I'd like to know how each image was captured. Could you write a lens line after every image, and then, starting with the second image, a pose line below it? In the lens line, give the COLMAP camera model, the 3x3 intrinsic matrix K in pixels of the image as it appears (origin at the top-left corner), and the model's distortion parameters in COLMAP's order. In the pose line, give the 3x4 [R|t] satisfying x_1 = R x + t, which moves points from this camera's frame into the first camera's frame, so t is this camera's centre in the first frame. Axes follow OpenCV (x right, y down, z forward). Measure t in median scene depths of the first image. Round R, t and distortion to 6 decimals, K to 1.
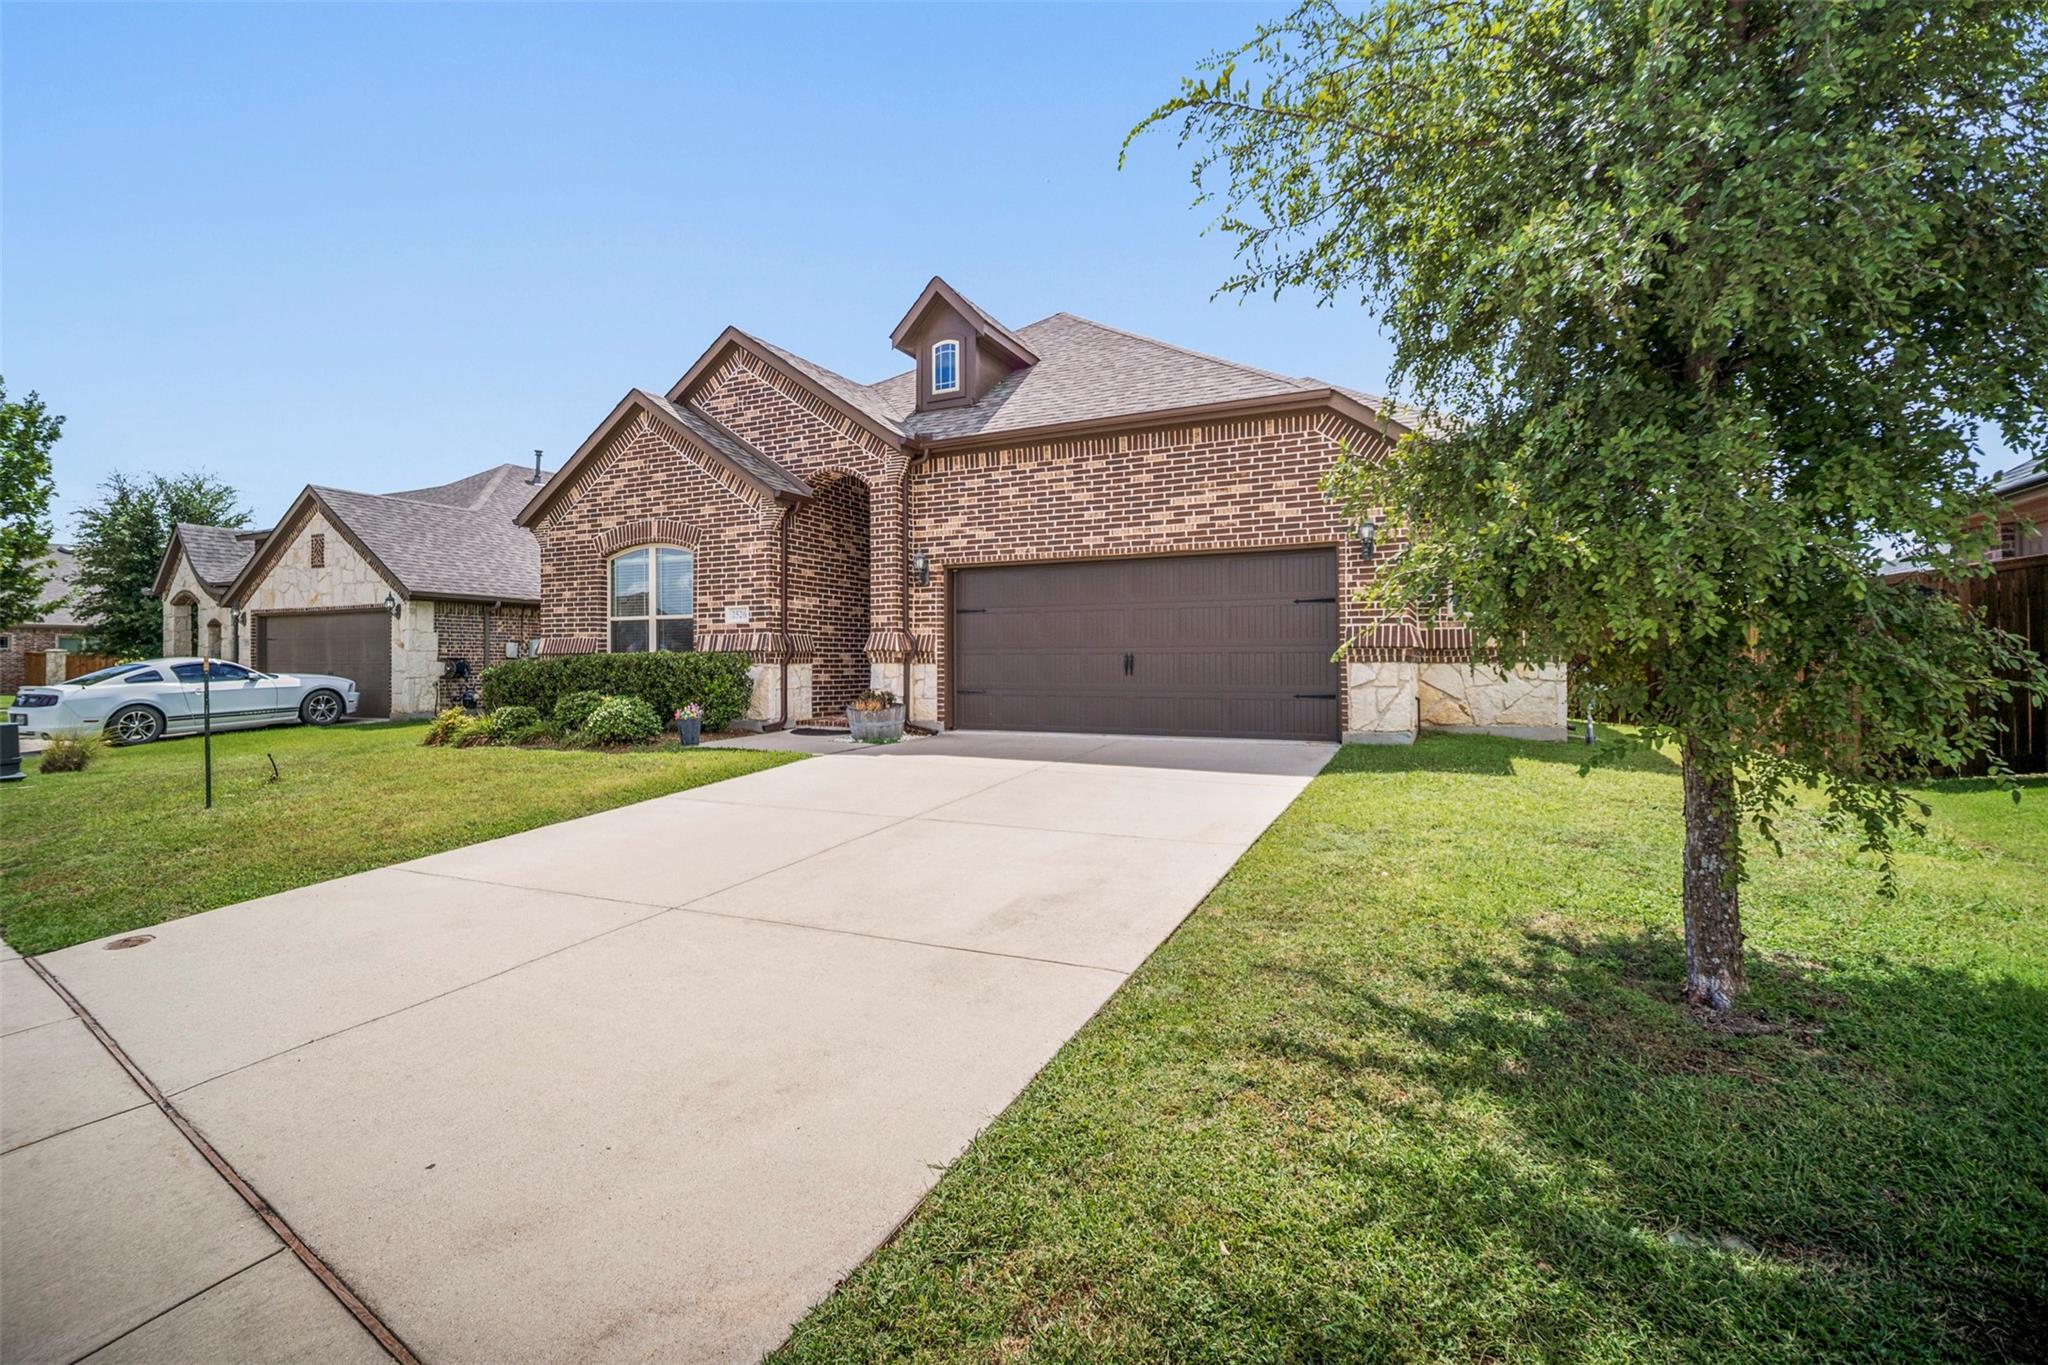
lens RADIAL K [[911.4, 0, 1028.5], [0, 911.4, 633.6], [0, 0, 1]] dist [-0.002975, -0.000697]
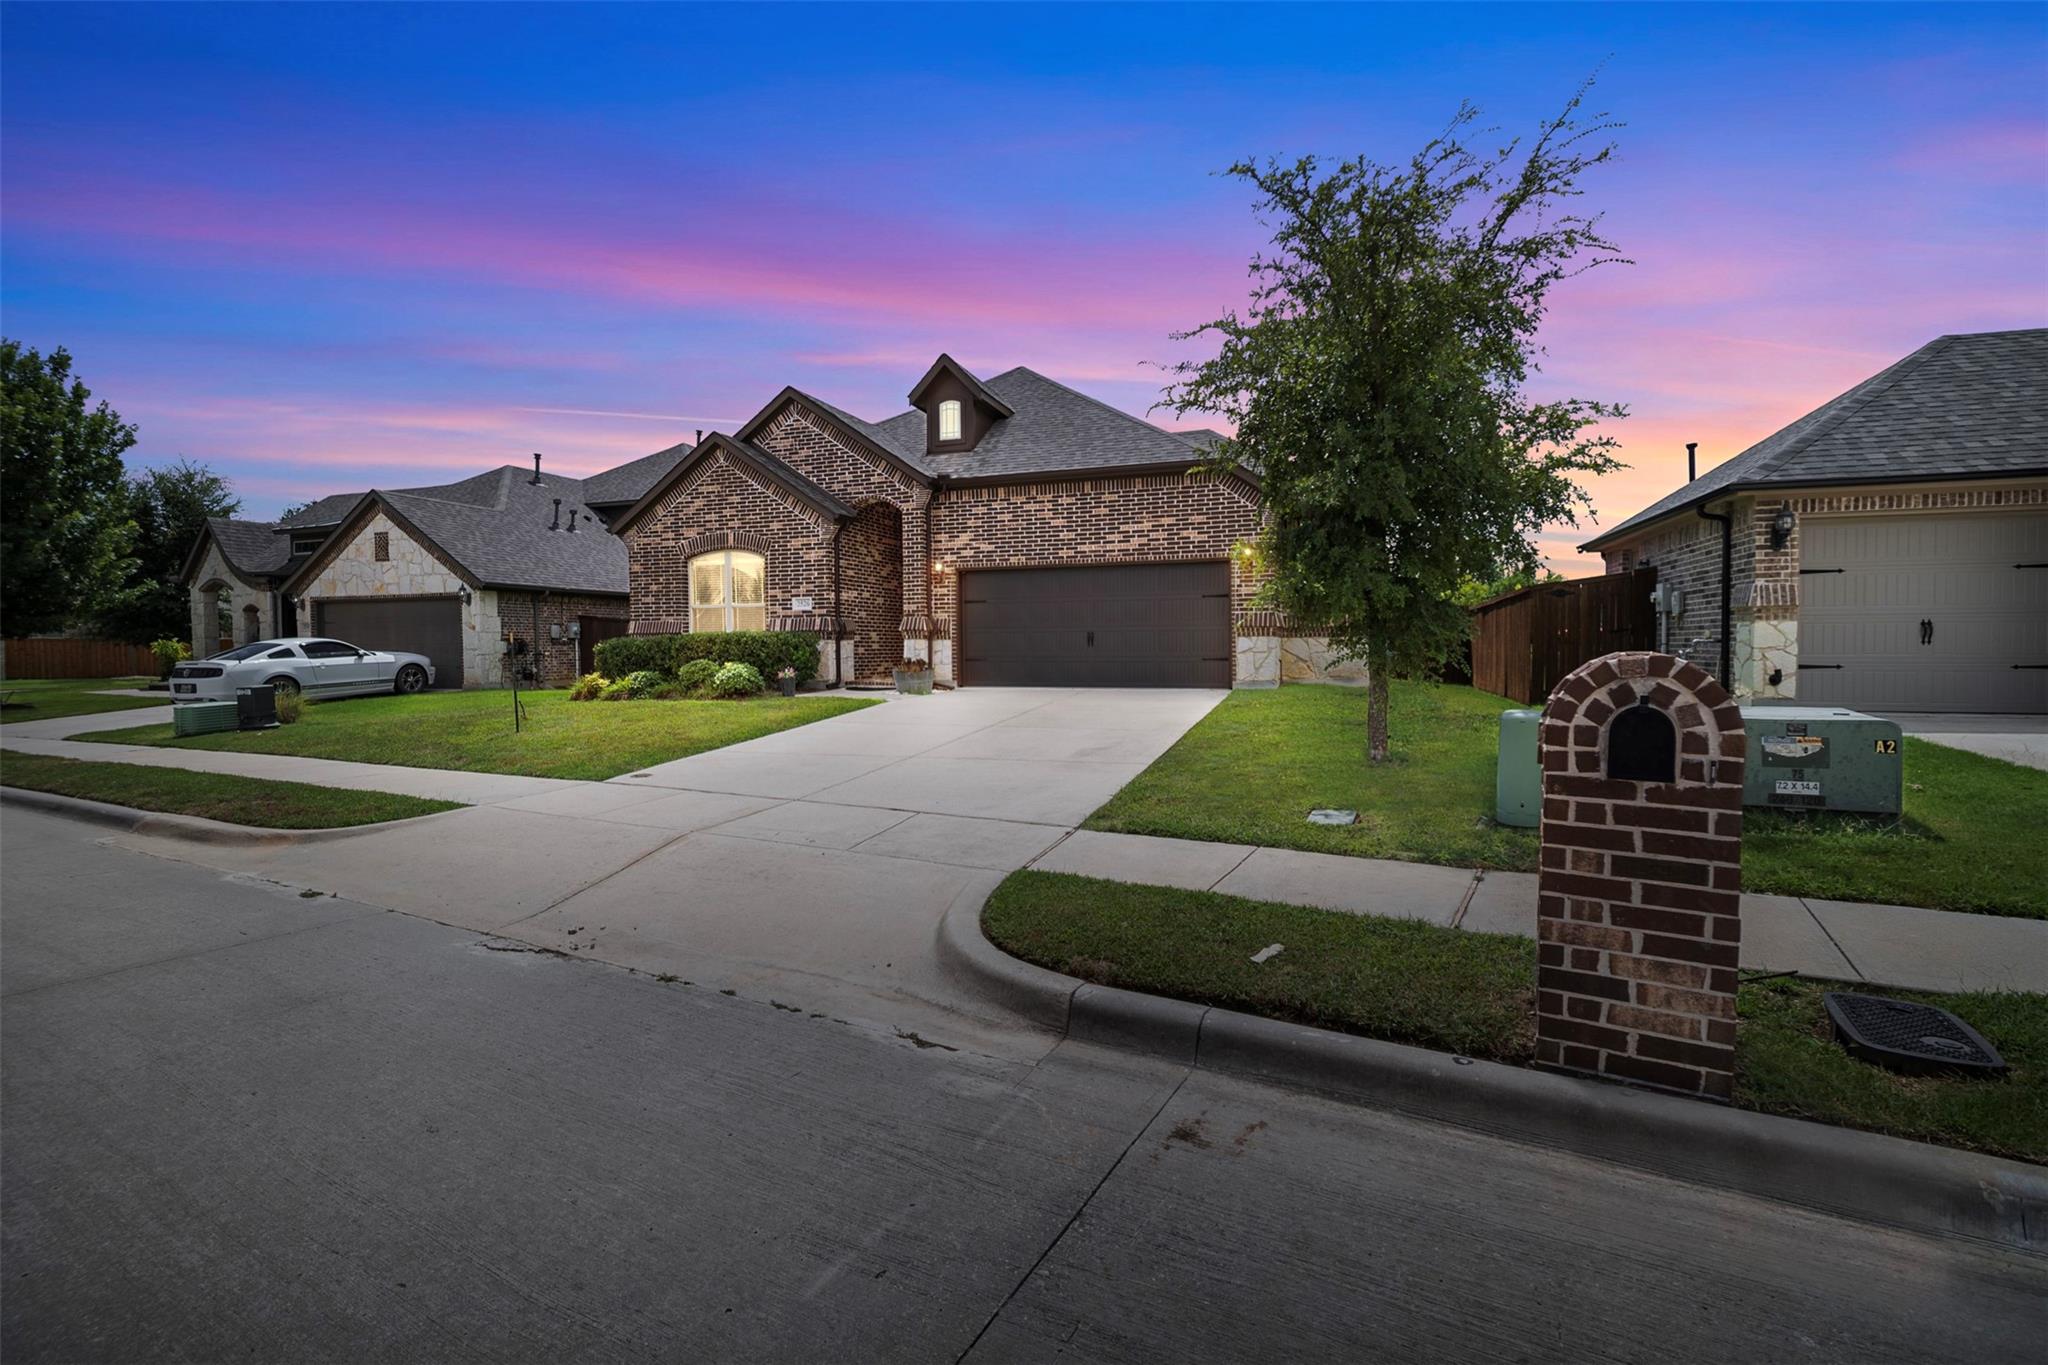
lens RADIAL K [[952.7, 0, 1025.2], [0, 952.7, 641.7], [0, 0, 1]] dist [-0.002530, -0.000957]
pose [[0.992327, -0.003480, 0.123591, -0.164955], [0.000213, 0.999650, 0.026438, -0.001849], [-0.123640, -0.026208, 0.991981, -0.449109]]
